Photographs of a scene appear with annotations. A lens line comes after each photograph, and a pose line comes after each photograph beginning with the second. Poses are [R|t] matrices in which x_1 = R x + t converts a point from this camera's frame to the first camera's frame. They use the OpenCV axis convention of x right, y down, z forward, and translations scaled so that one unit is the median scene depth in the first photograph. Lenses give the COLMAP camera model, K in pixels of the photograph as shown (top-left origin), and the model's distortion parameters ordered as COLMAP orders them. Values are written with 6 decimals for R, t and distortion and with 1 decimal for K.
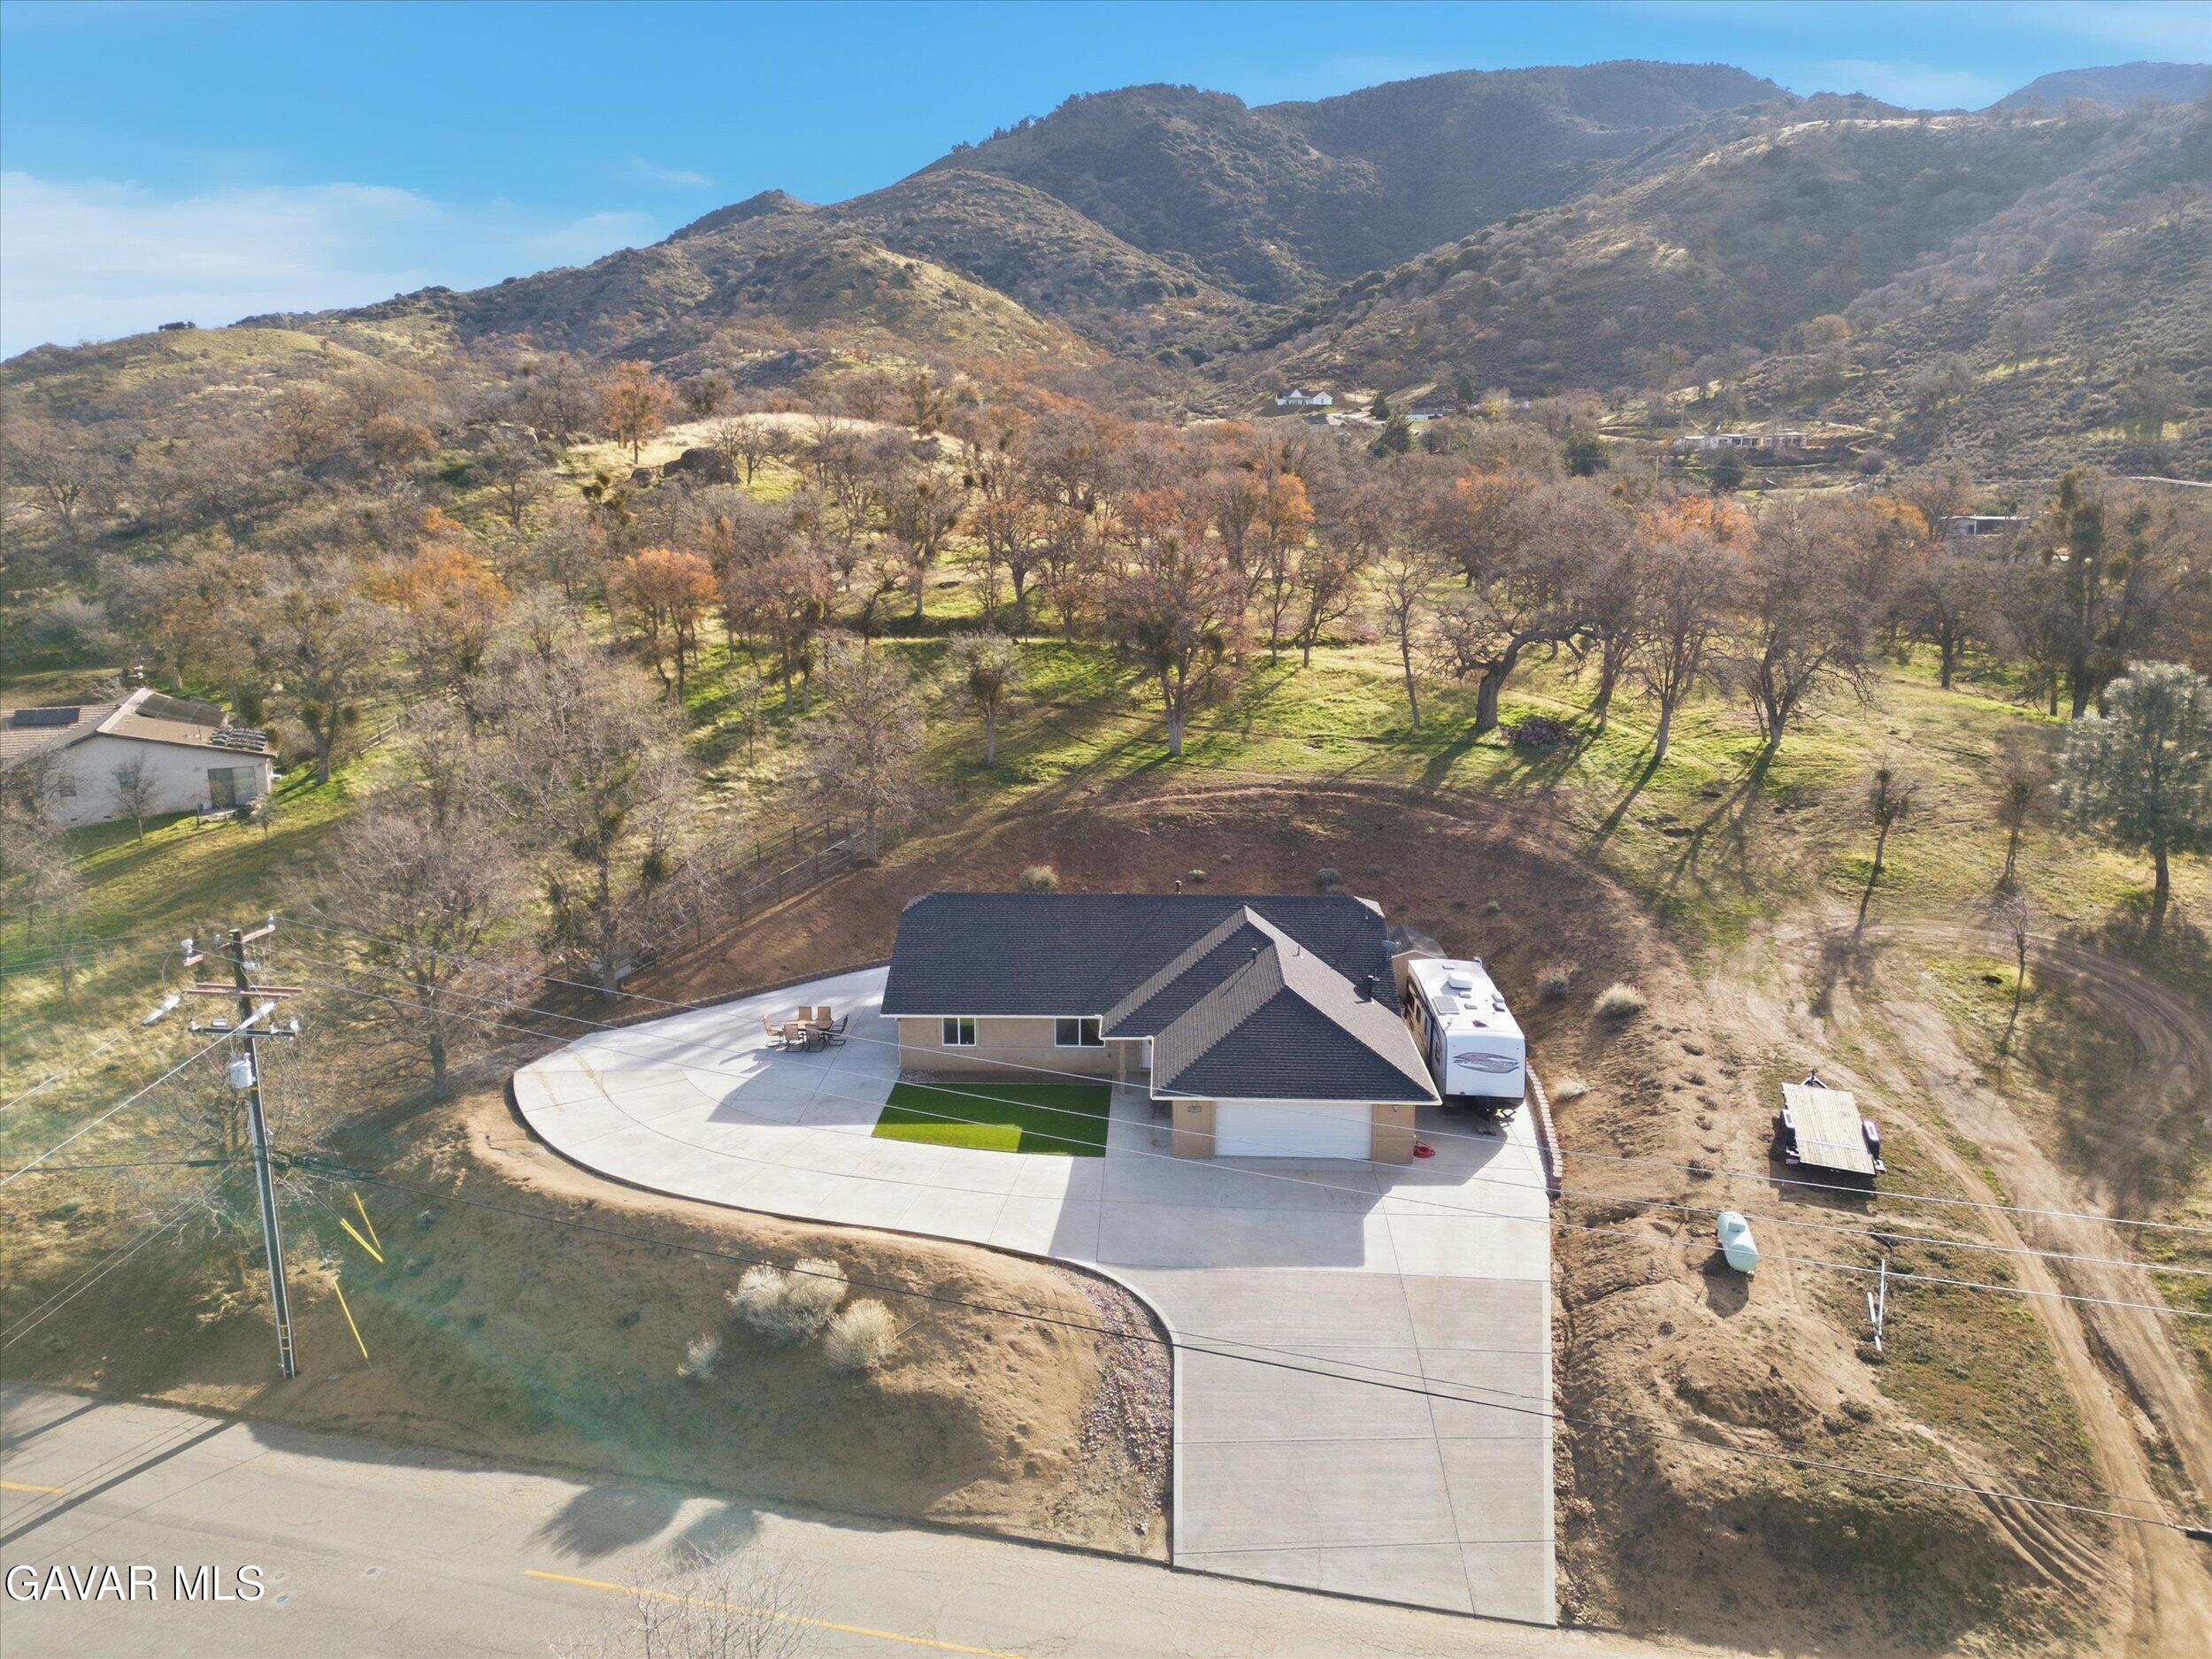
lens RADIAL K [[1547.5, 0, 1110.9], [0, 1547.5, 835.5], [0, 0, 1]] dist [0.068513, -0.058793]
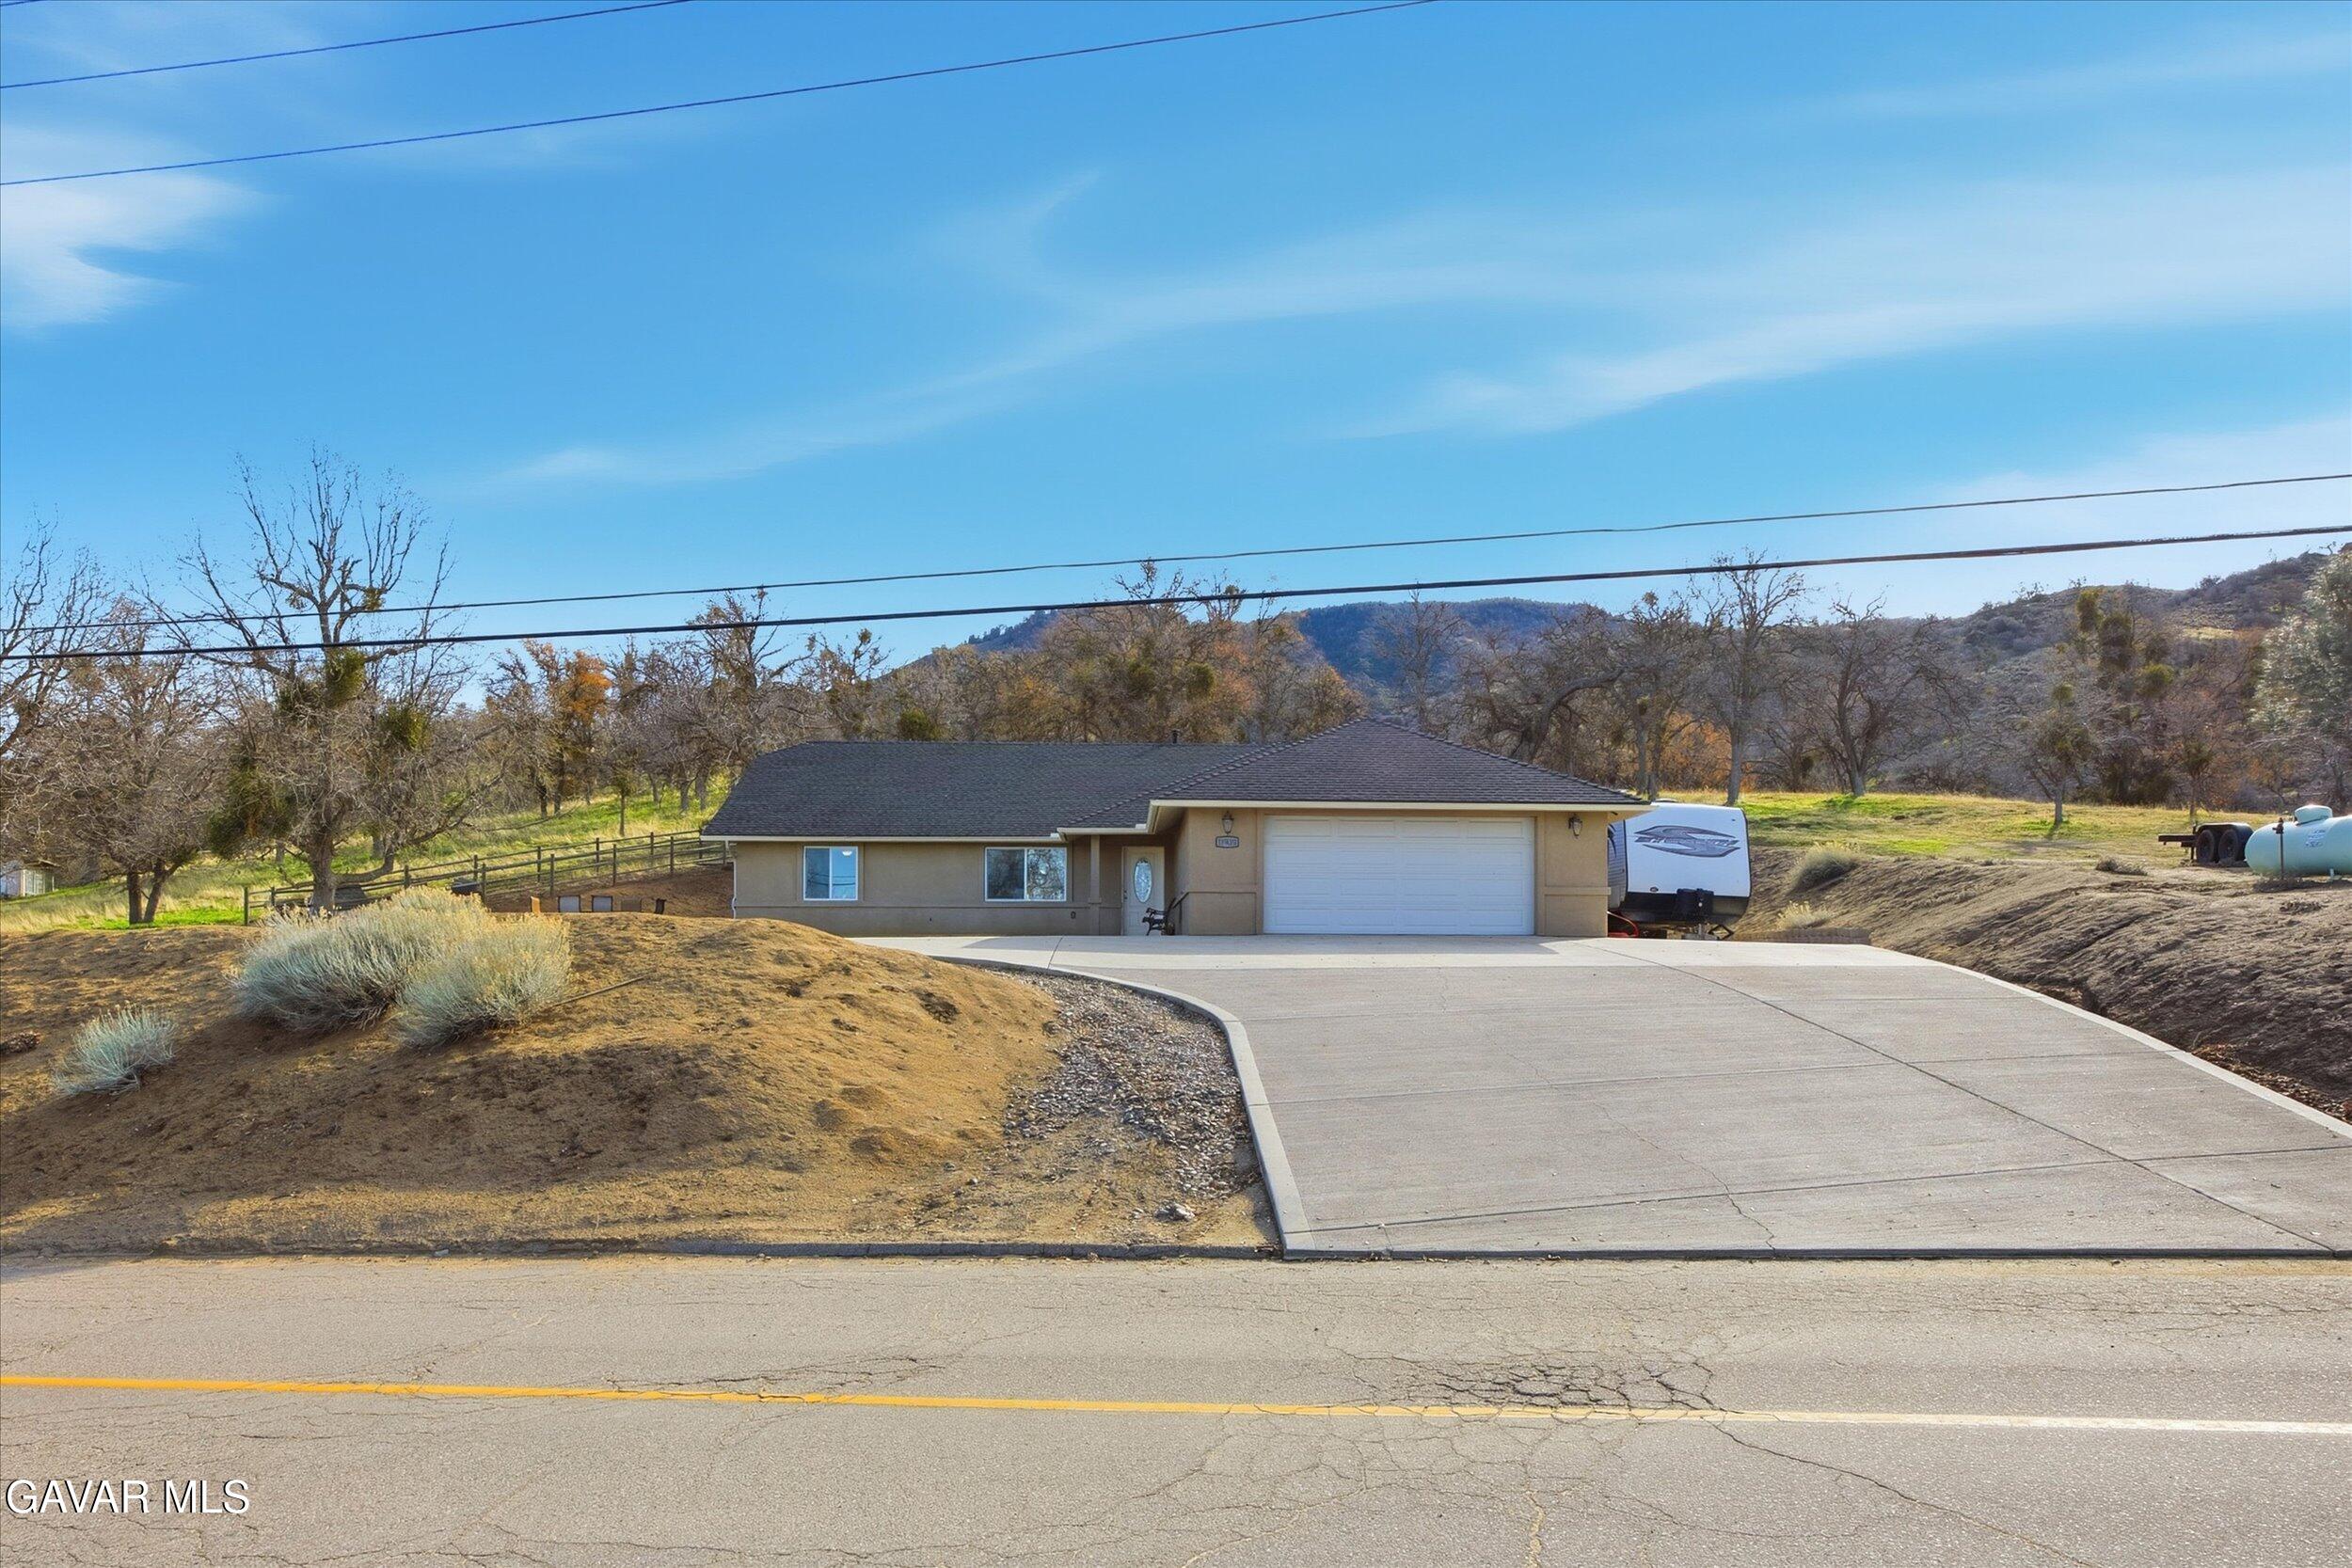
lens RADIAL K [[1444.5, 0, 1186.6], [0, 1444.5, 966.0], [0, 0, 1]] dist [-0.035157, 0.028491]
pose [[0.996773, 0.003795, 0.080186, -0.002930], [0.013310, 0.977244, -0.211702, 0.379885], [-0.079164, 0.212086, 0.974039, 0.569918]]
